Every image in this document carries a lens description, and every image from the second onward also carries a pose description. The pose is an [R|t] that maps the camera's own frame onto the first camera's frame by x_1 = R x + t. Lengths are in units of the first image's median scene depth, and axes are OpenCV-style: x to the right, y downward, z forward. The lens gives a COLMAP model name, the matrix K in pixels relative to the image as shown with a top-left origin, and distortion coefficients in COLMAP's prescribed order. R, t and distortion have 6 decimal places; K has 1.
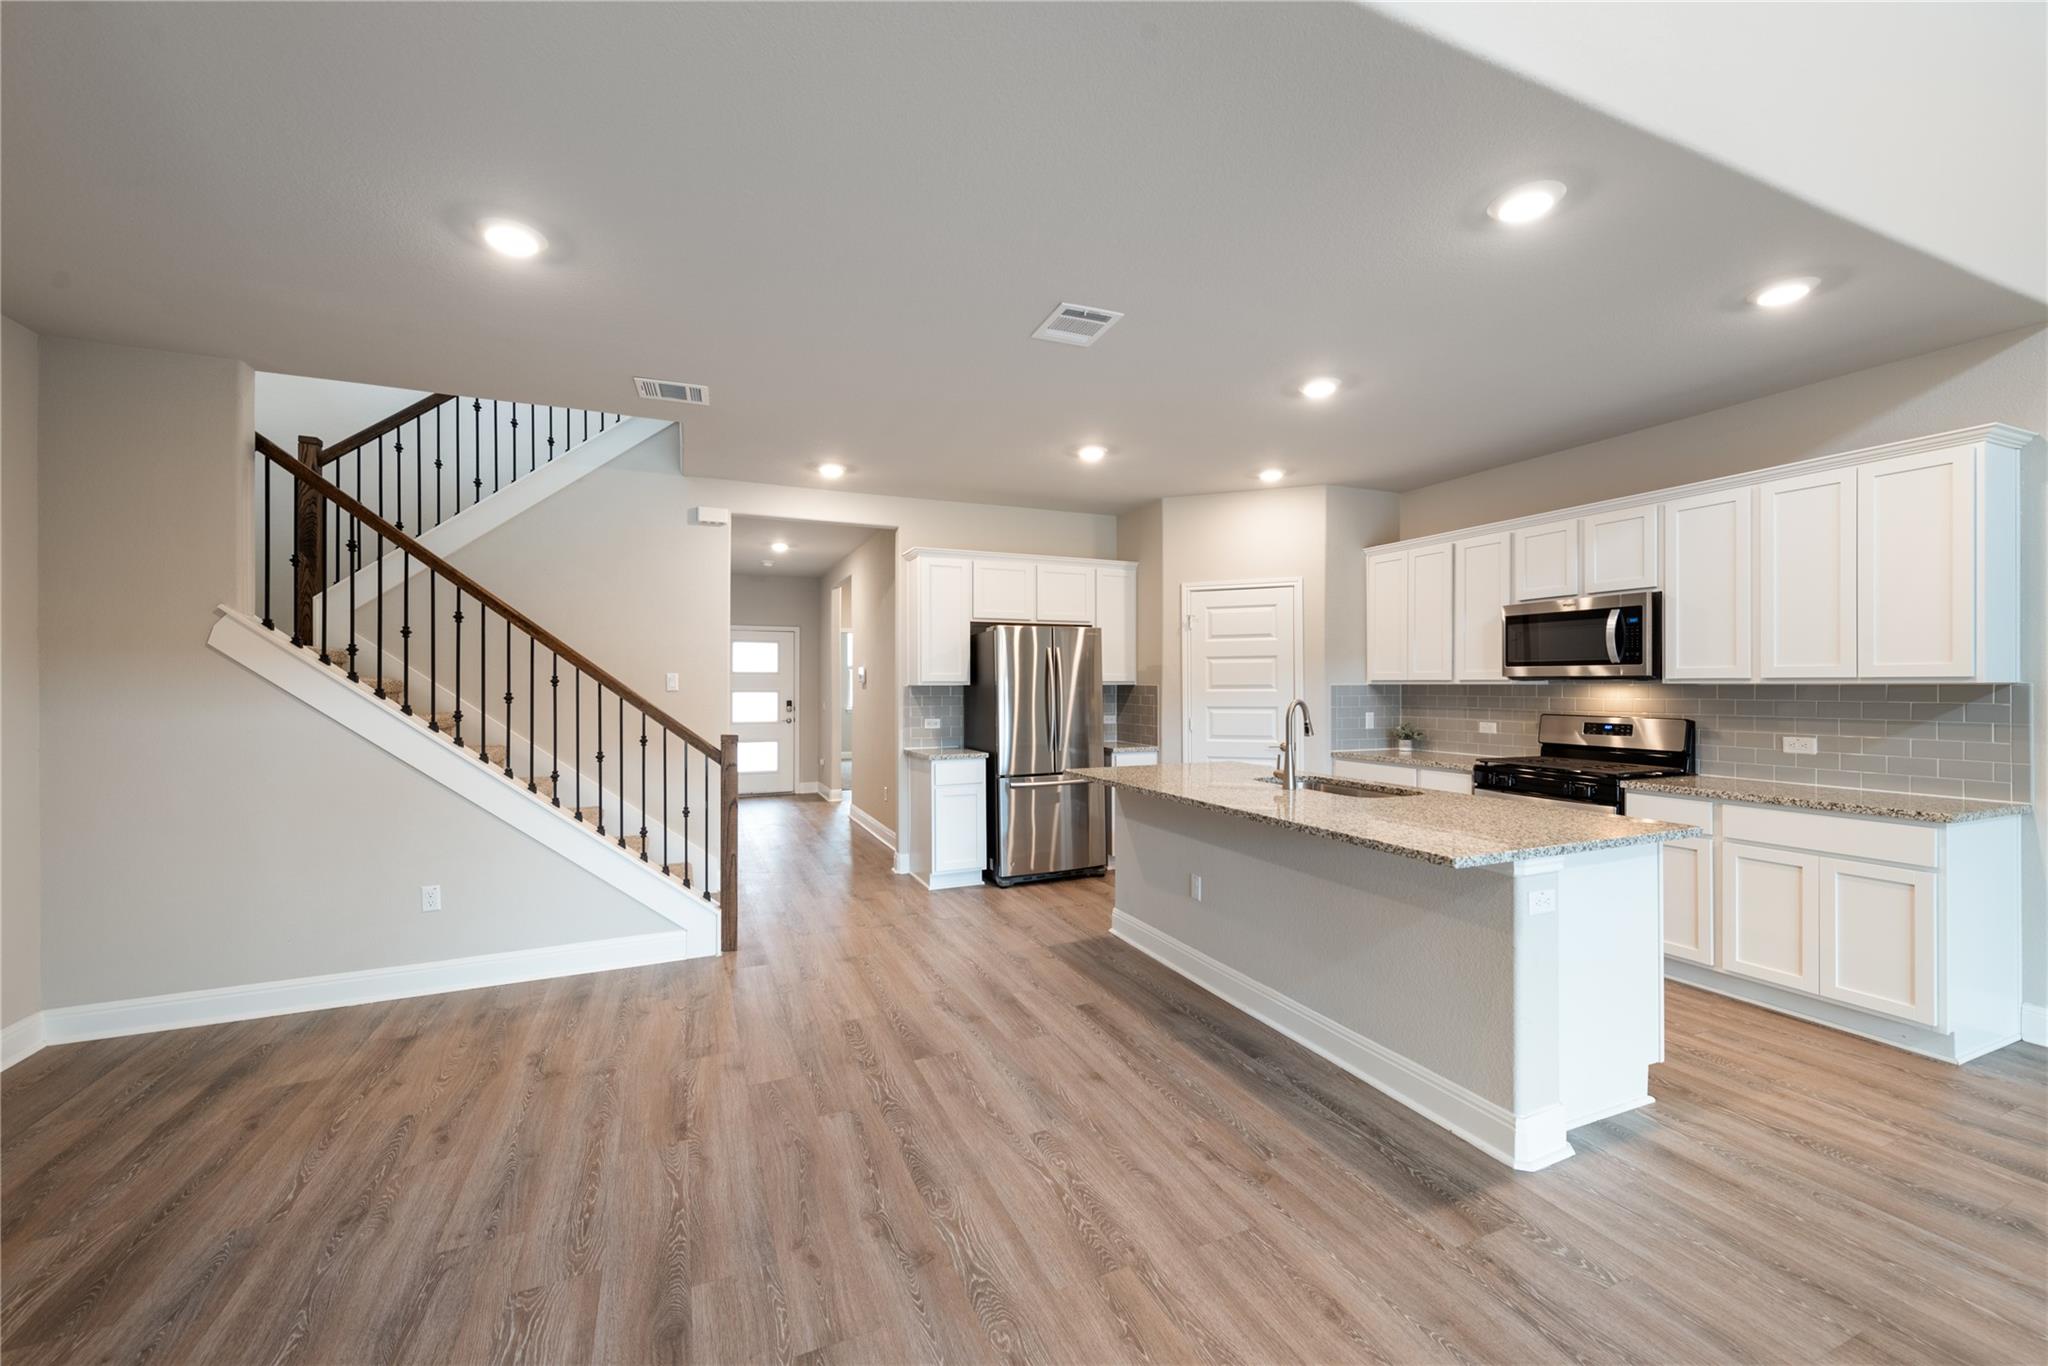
lens RADIAL K [[809.2, 0, 1031.8], [0, 809.2, 681.4], [0, 0, 1]] dist [0.017995, -0.005050]
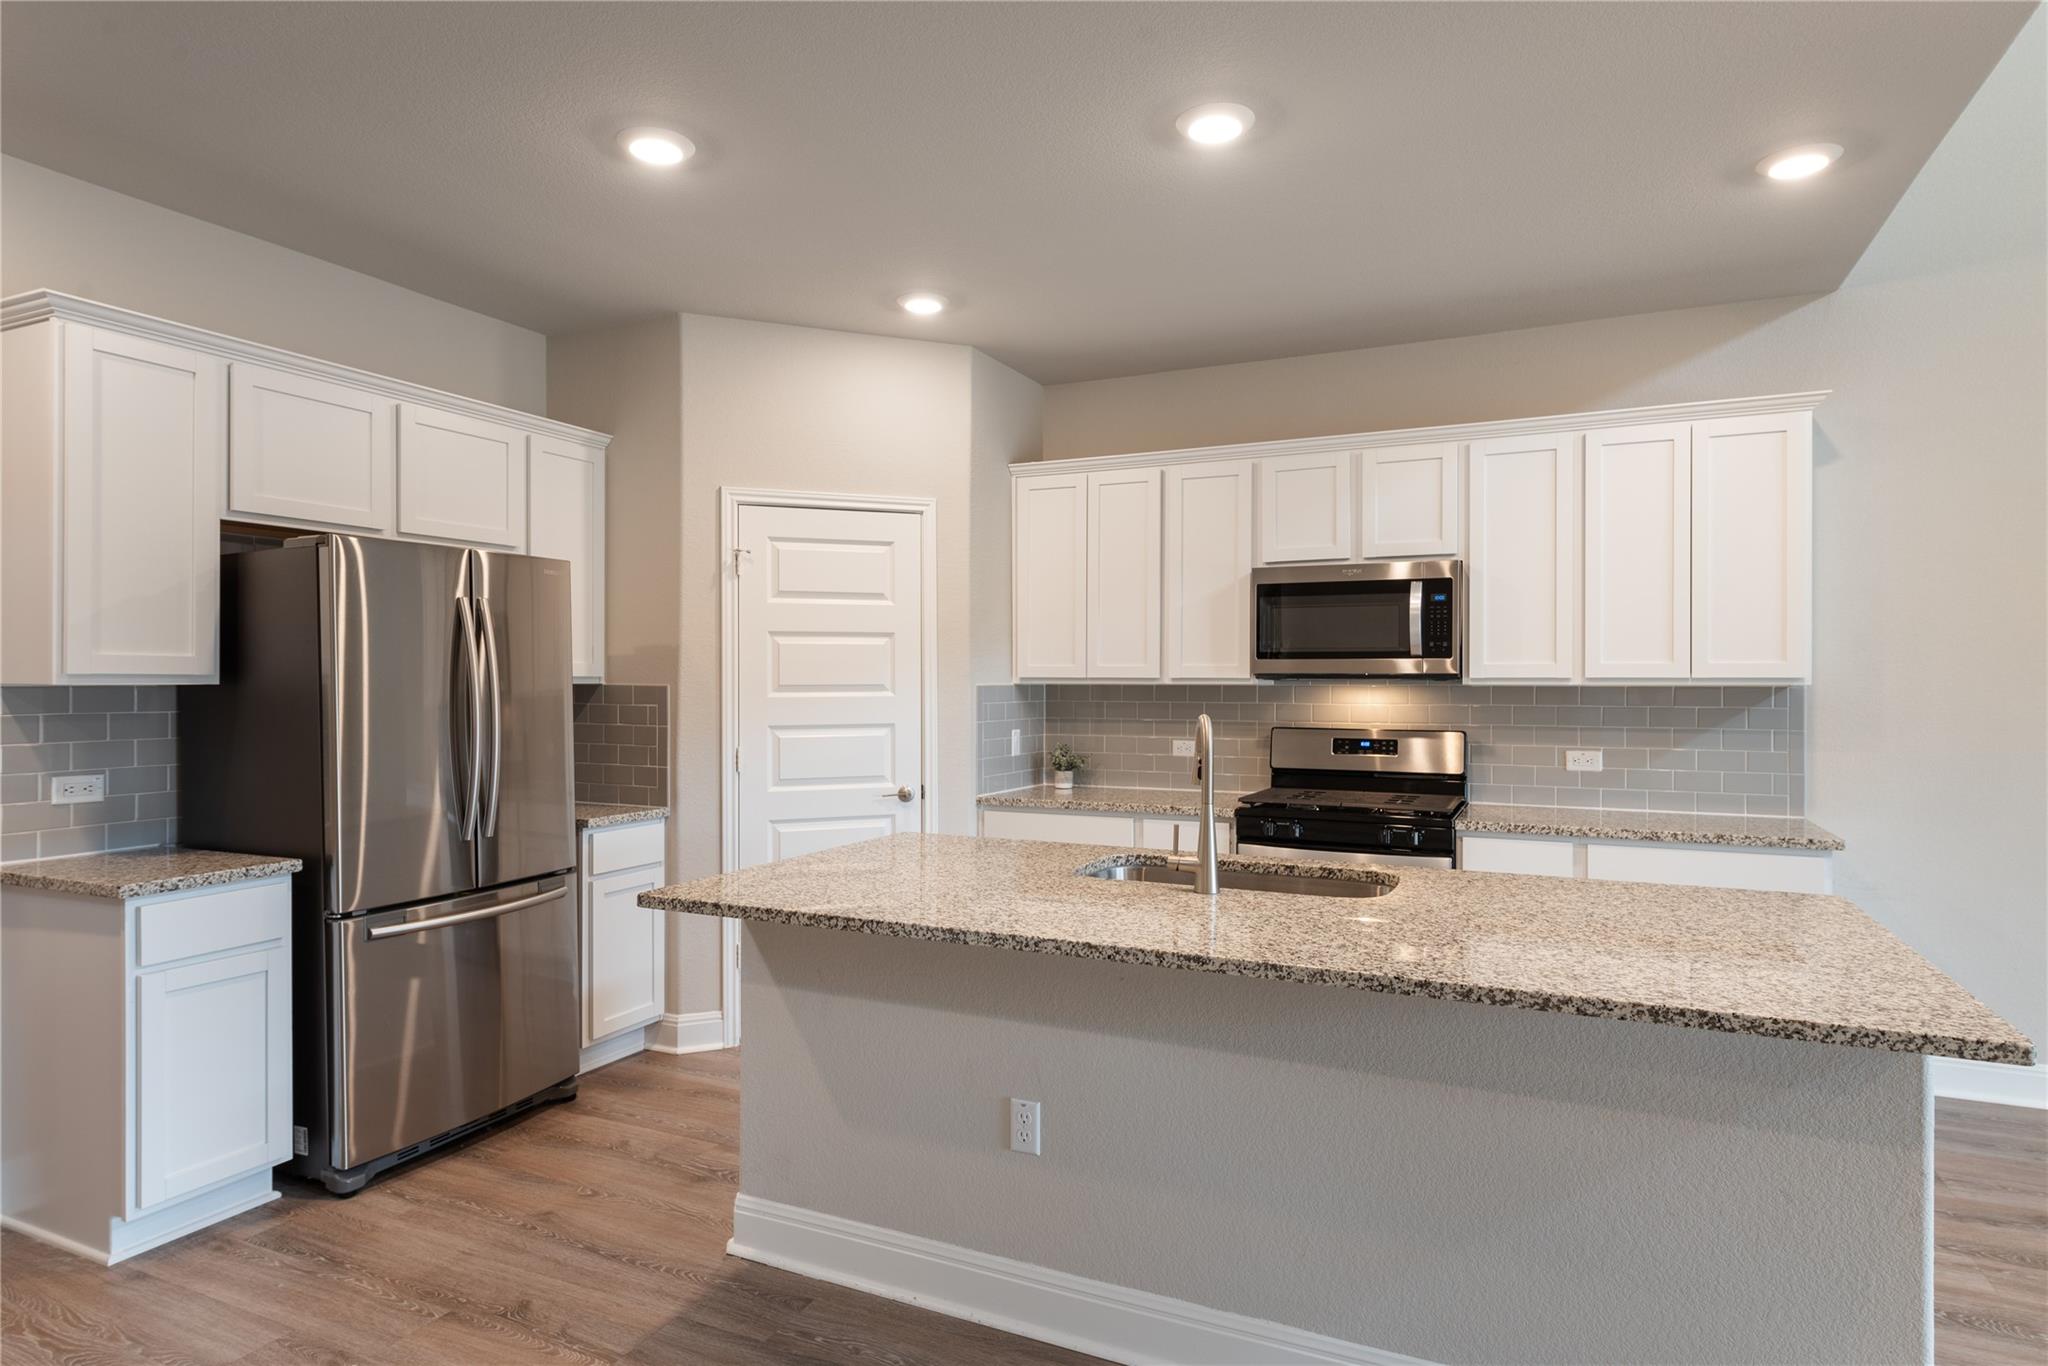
lens RADIAL K [[1134.6, 0, 1034.5], [0, 1134.6, 678.0], [0, 0, 1]] dist [0.016229, -0.007792]
pose [[0.748439, 0.004852, 0.663186, -0.182853], [-0.004971, 0.999986, -0.001707, 0.000279], [-0.663185, -0.002019, 0.748453, 0.421470]]
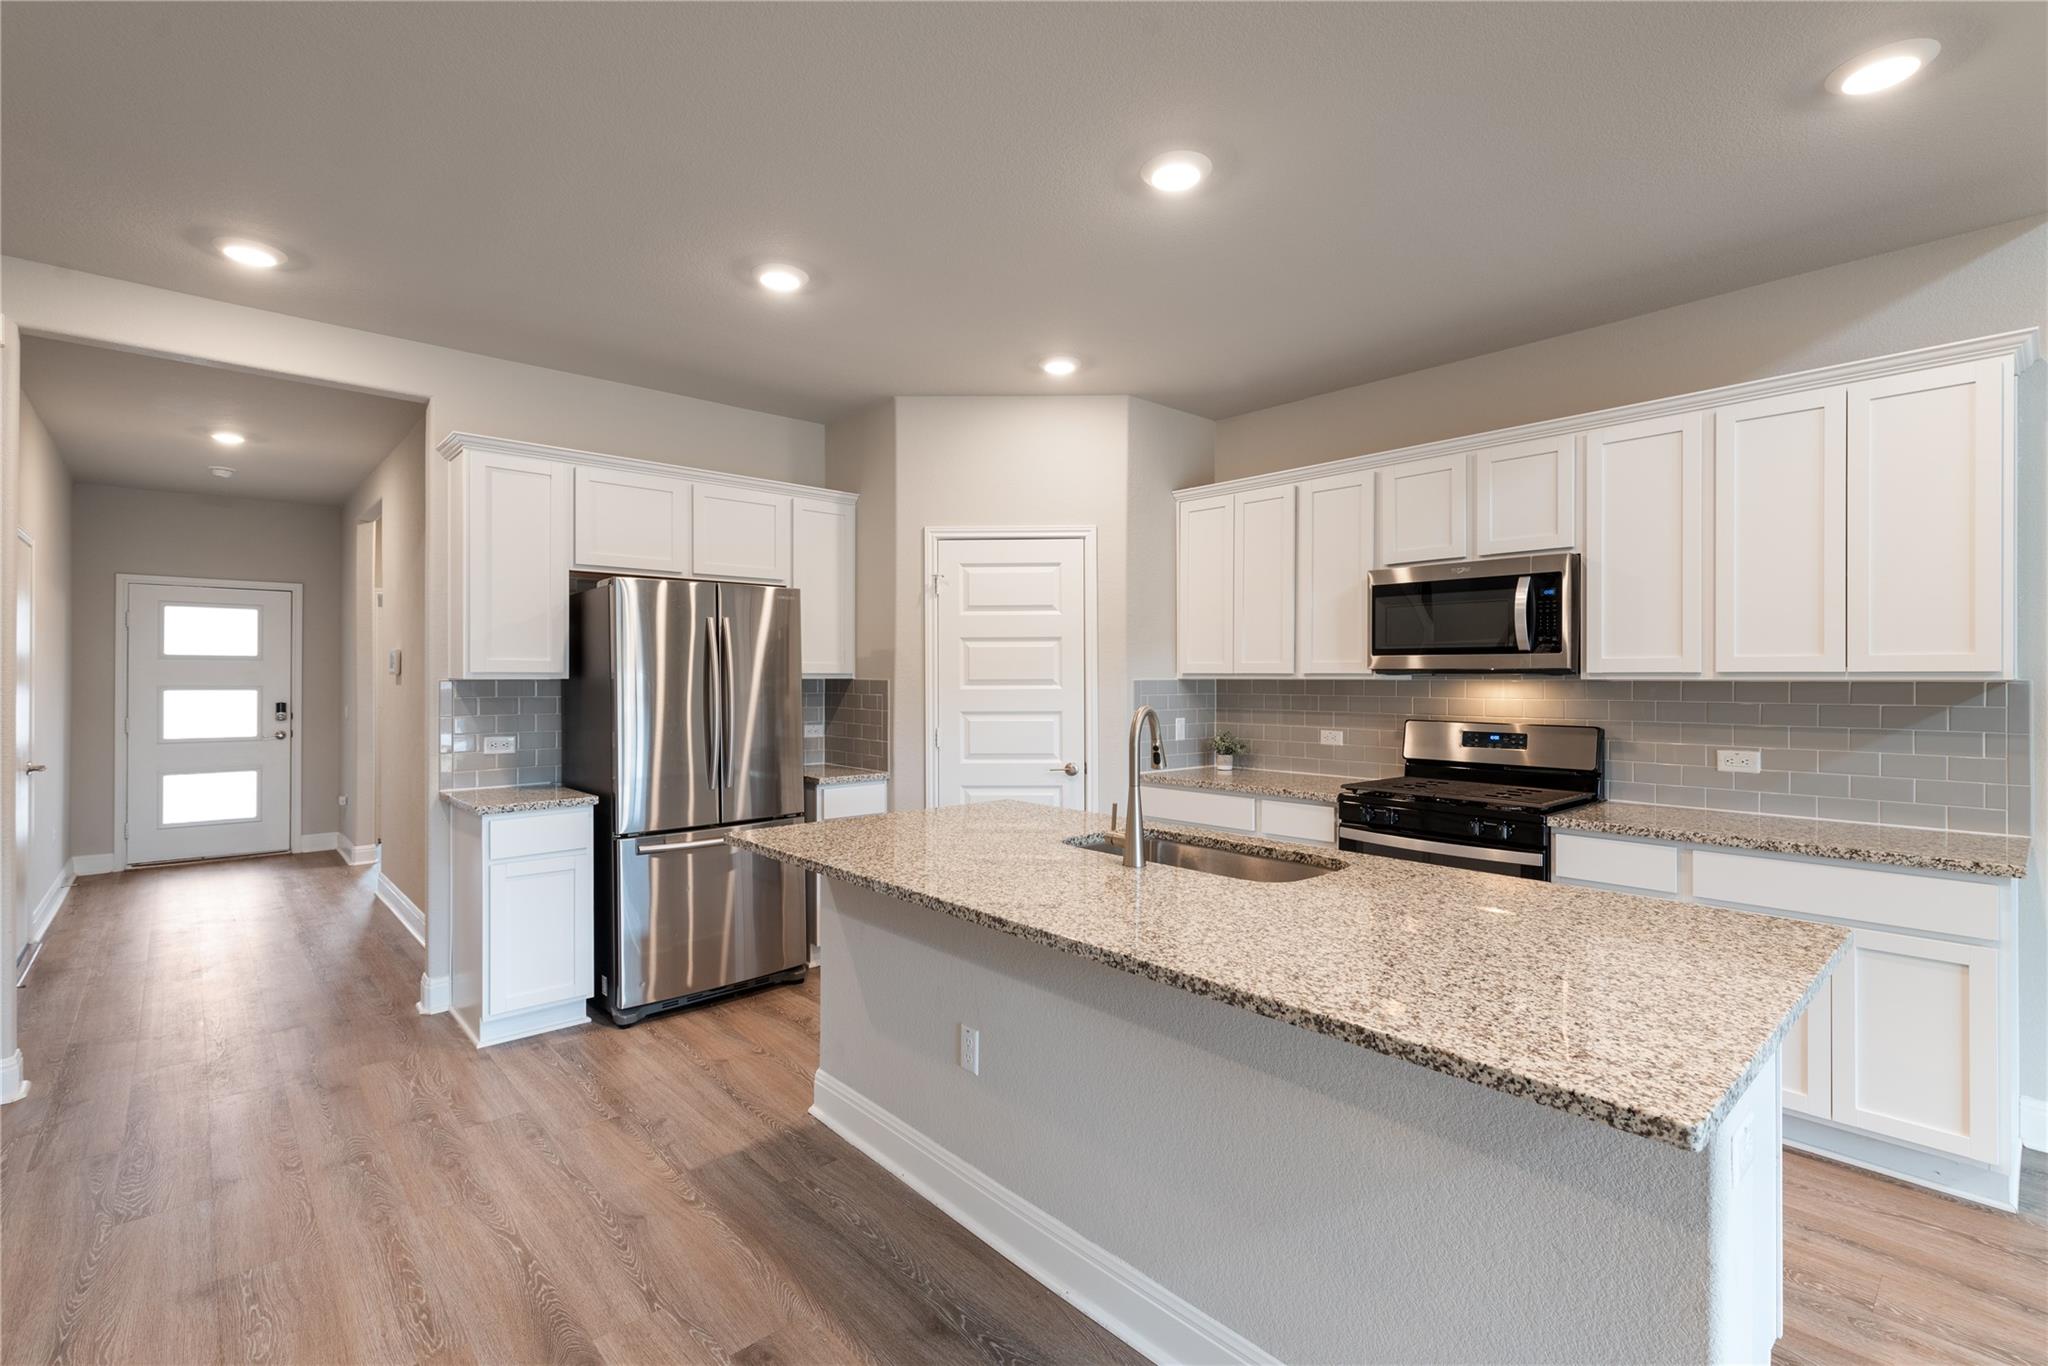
lens RADIAL K [[920.9, 0, 1033.3], [0, 920.9, 673.7], [0, 0, 1]] dist [0.014289, -0.005095]
pose [[0.947031, 0.003667, 0.321120, 0.034098], [-0.003628, 0.999993, -0.000718, -0.000158], [-0.321120, -0.000485, 0.947038, 0.323662]]
